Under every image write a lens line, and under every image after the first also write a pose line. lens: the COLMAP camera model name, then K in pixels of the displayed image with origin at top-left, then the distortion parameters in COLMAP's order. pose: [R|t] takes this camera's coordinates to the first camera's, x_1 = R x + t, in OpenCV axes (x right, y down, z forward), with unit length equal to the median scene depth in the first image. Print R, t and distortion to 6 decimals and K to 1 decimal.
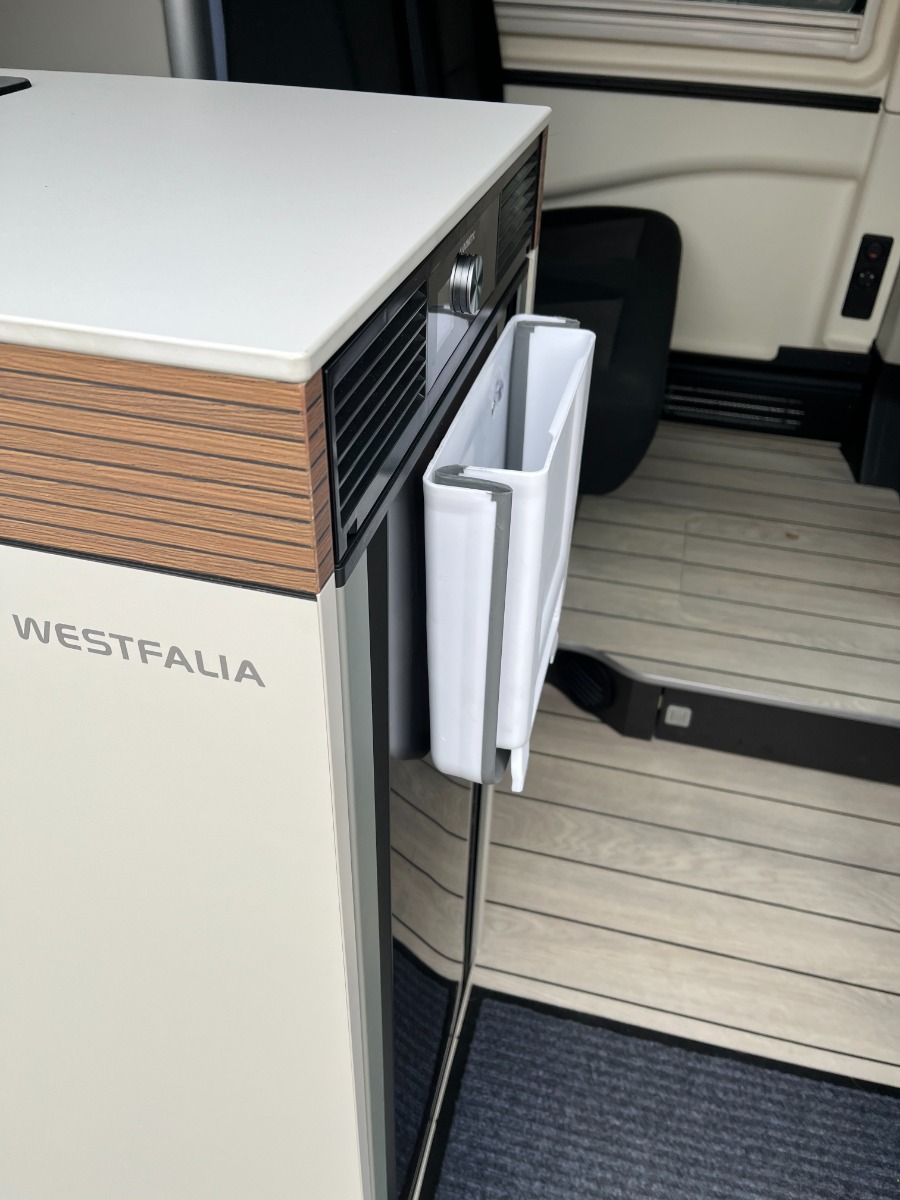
lens RADIAL K [[905.8, 0, 444.4], [0, 905.8, 597.9], [0, 0, 1]] dist [0.031816, -0.064434]
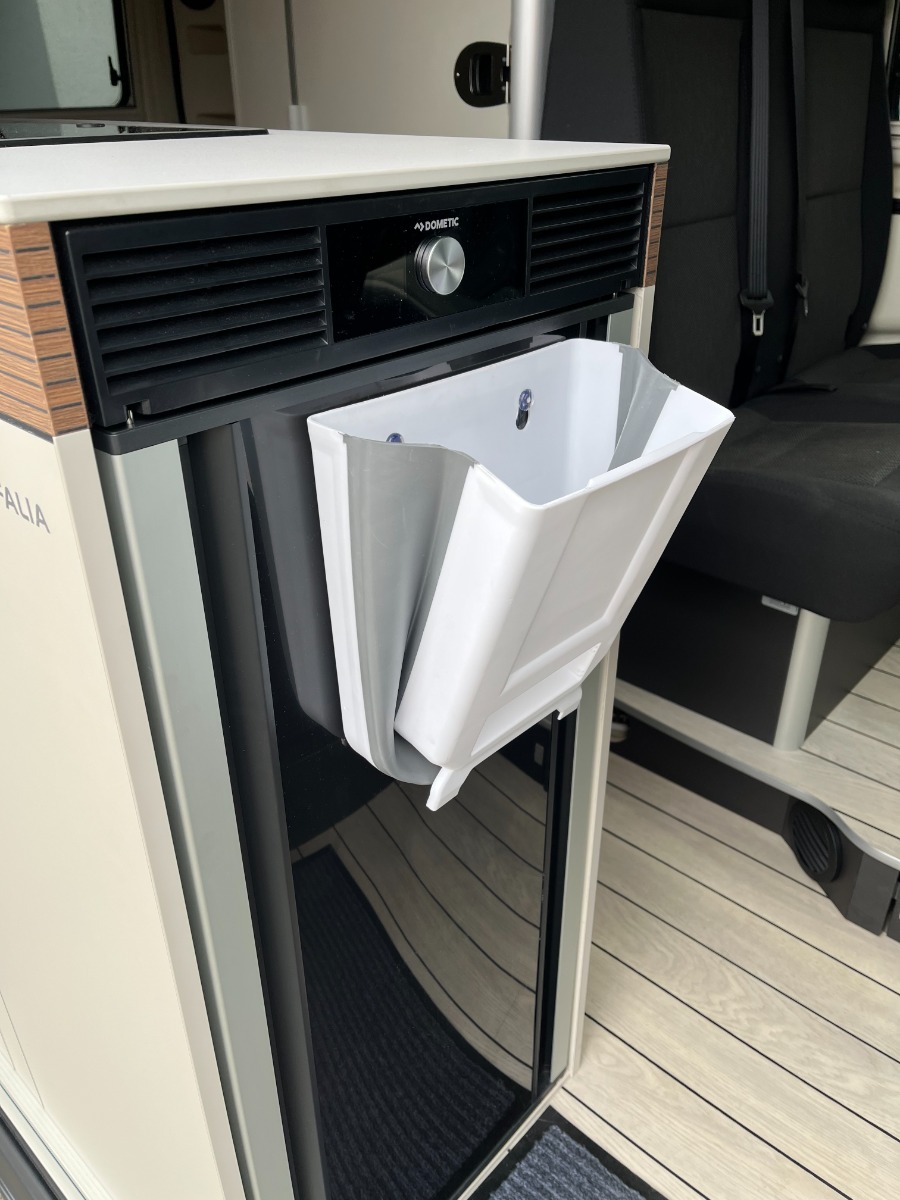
lens RADIAL K [[905.8, 0, 460.3], [0, 905.8, 596.6], [0, 0, 1]] dist [0.031816, -0.064434]
pose [[0.887351, 0.203574, -0.413722, 0.238597], [-0.261308, 0.961286, -0.087447, 0.044875], [0.379903, 0.185705, 0.906194, 0.059110]]
